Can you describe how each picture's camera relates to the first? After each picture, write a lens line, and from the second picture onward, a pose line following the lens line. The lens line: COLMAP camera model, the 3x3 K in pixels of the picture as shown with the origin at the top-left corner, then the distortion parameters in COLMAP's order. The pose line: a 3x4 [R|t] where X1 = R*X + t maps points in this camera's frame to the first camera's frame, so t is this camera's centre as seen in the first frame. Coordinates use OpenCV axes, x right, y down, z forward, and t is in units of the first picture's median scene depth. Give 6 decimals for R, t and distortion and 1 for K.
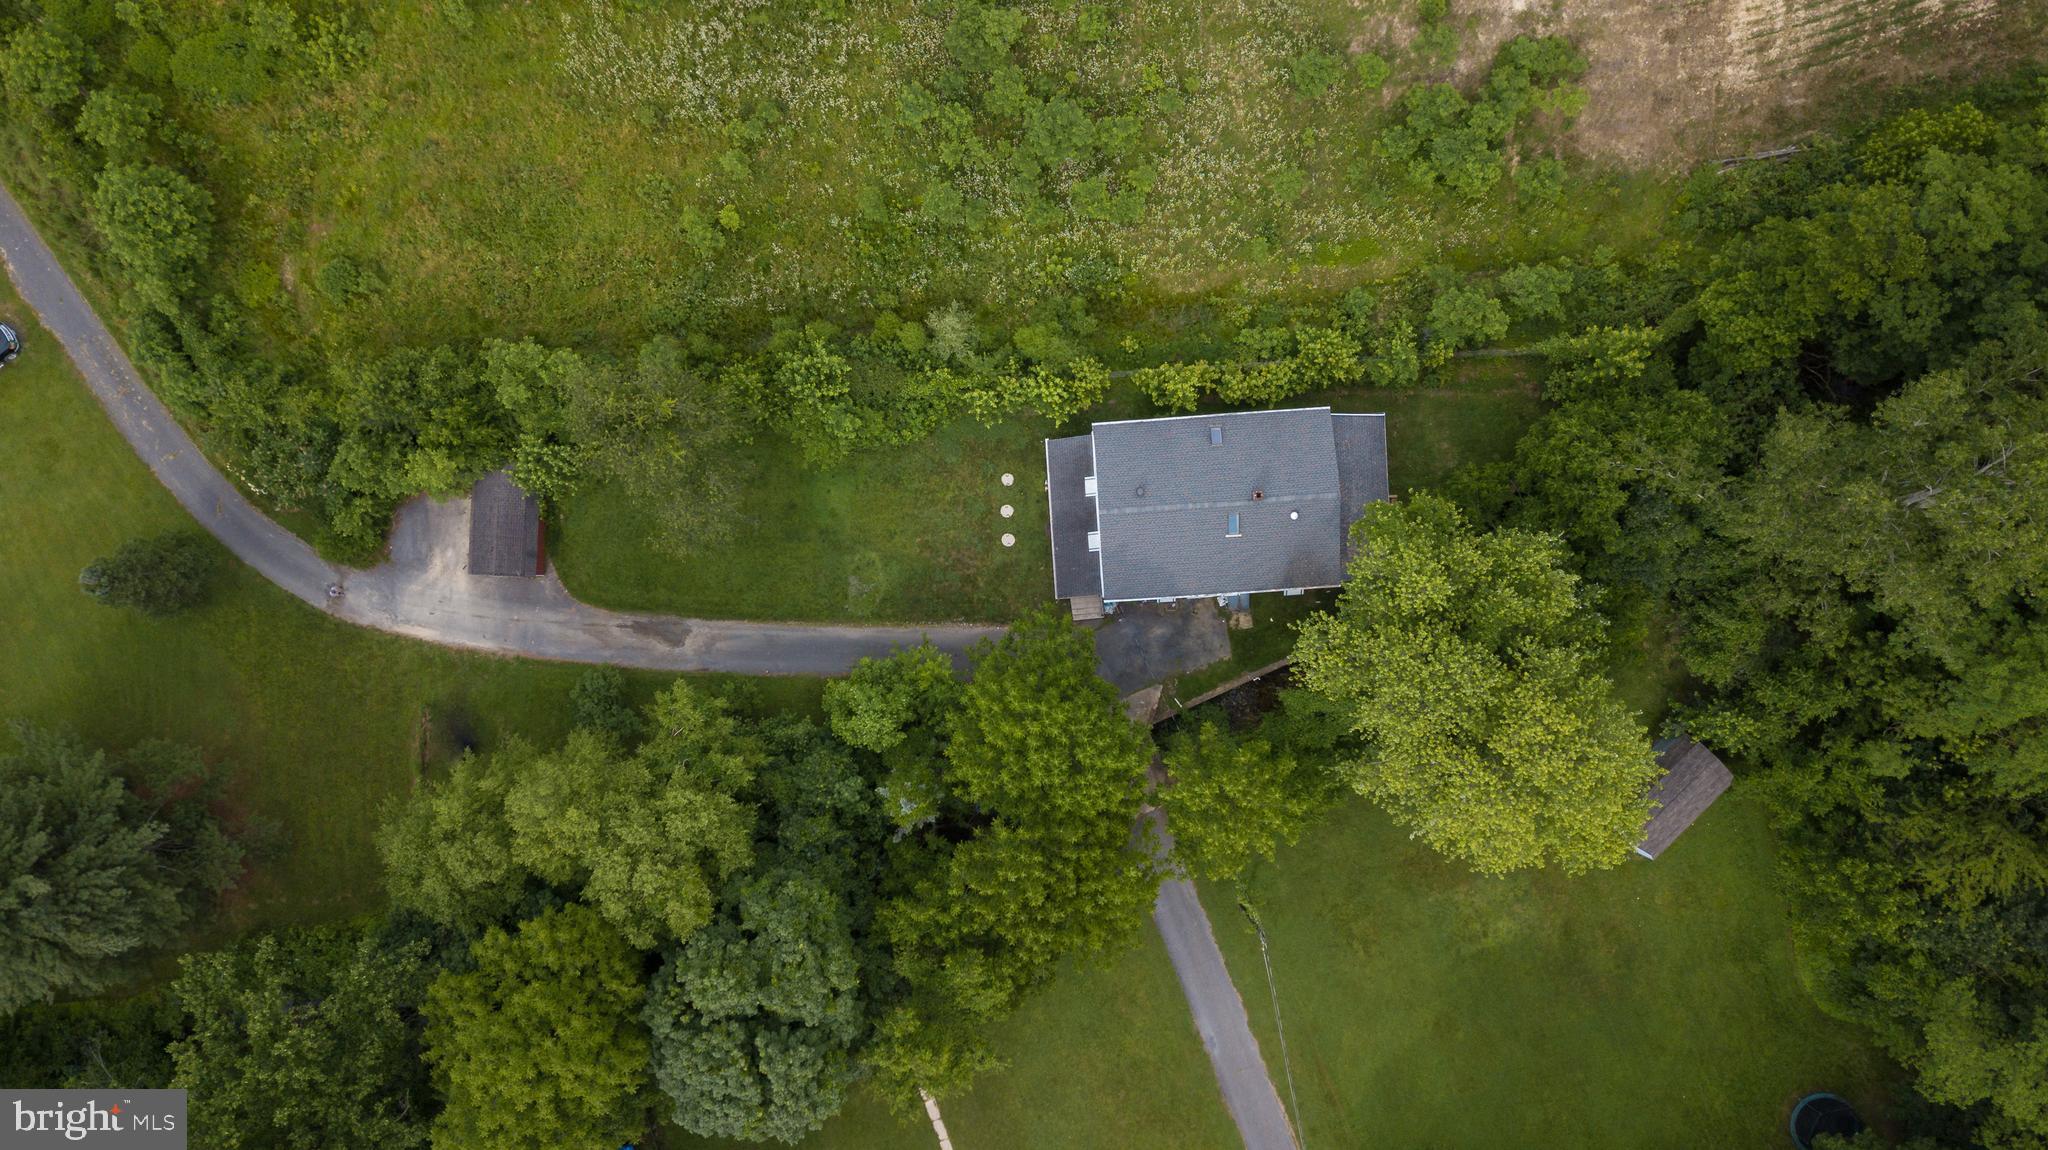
lens RADIAL K [[1555.1, 0, 1021.8], [0, 1555.1, 580.7], [0, 0, 1]] dist [0.021770, -0.002170]
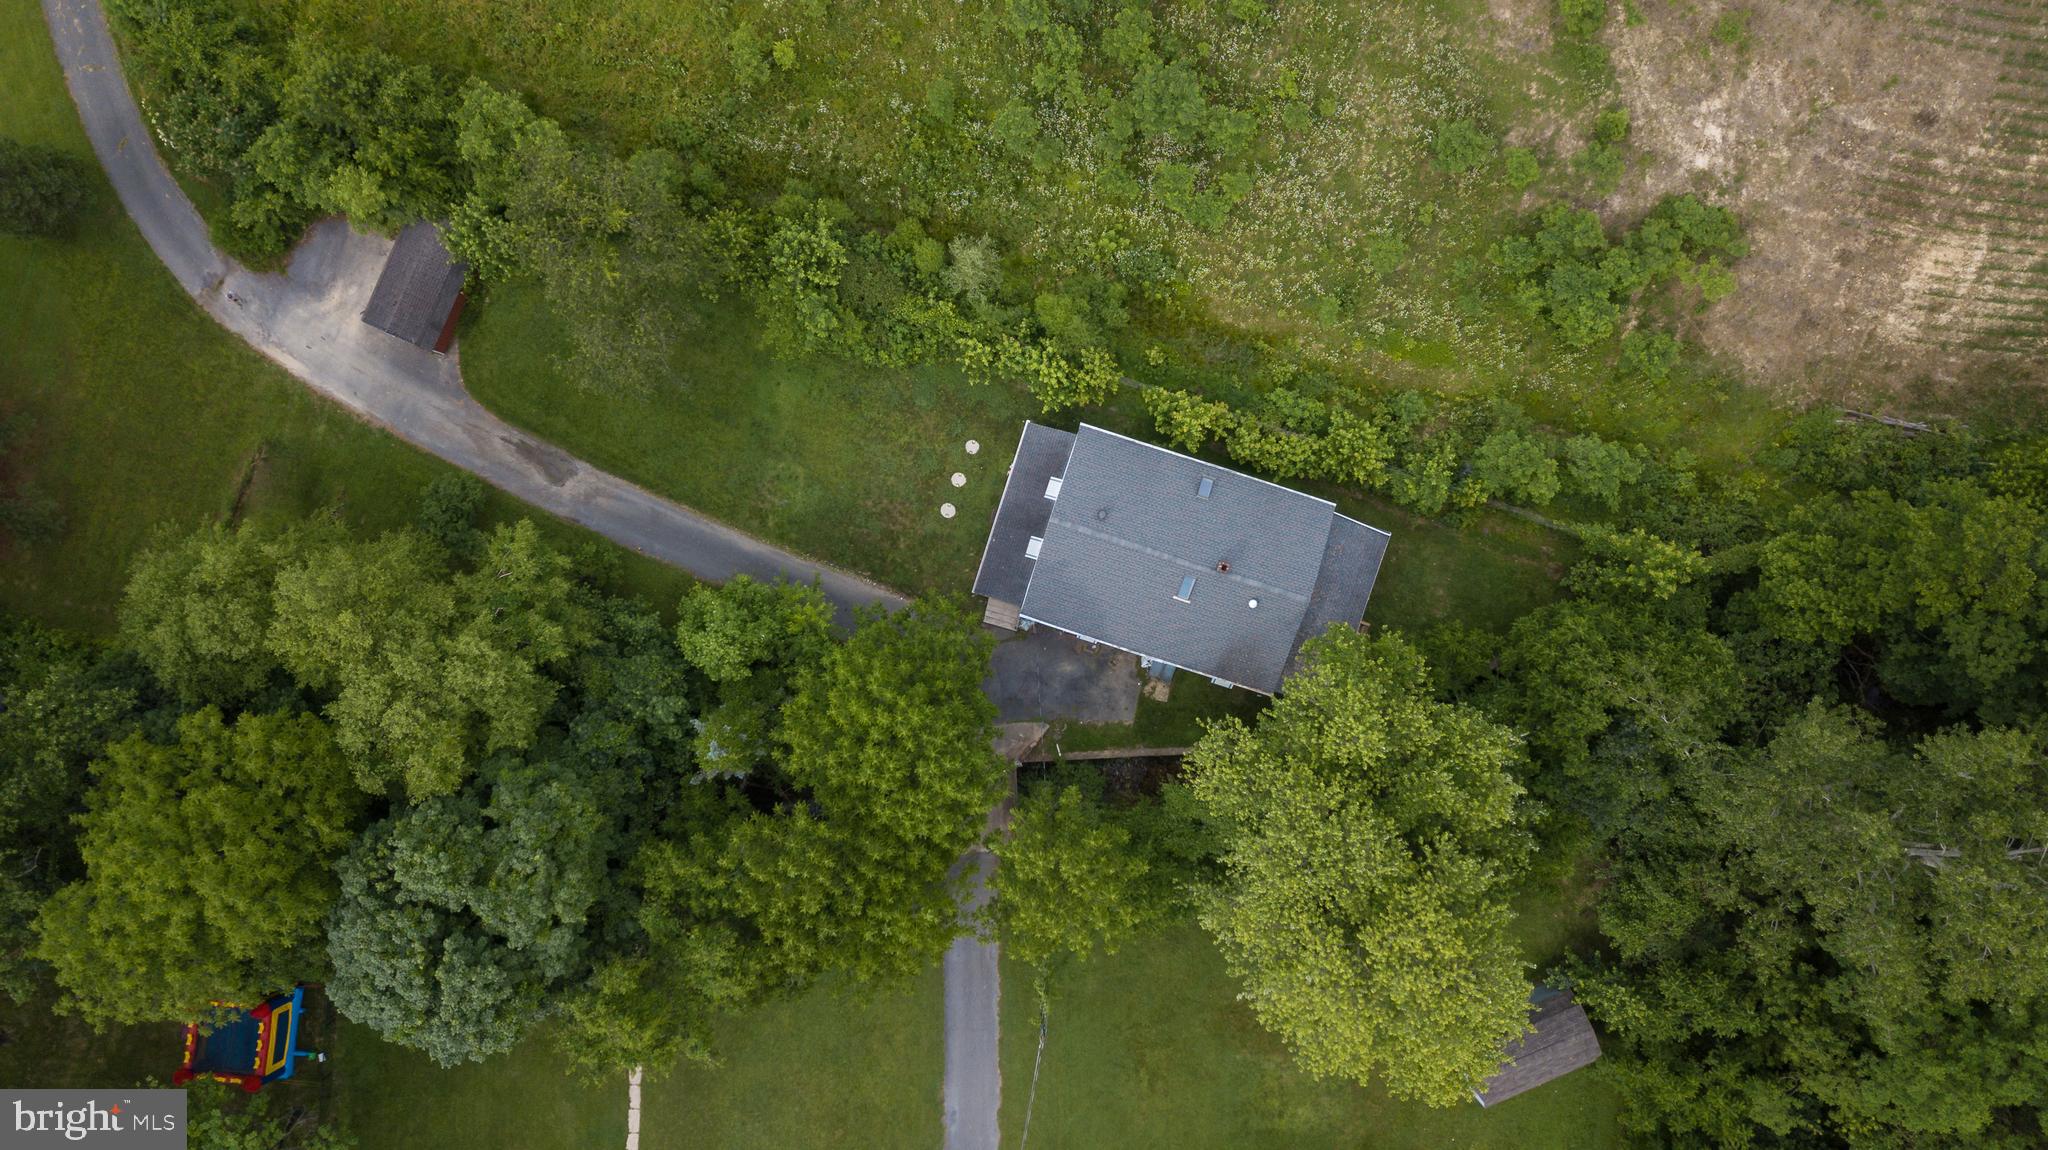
lens RADIAL K [[1555.1, 0, 1021.8], [0, 1555.1, 580.7], [0, 0, 1]] dist [0.021770, -0.002170]
pose [[0.929727, 0.367830, 0.017555, 0.032030], [-0.368010, 0.929784, 0.008343, -0.012728], [-0.013253, -0.014217, 0.999811, 0.116343]]
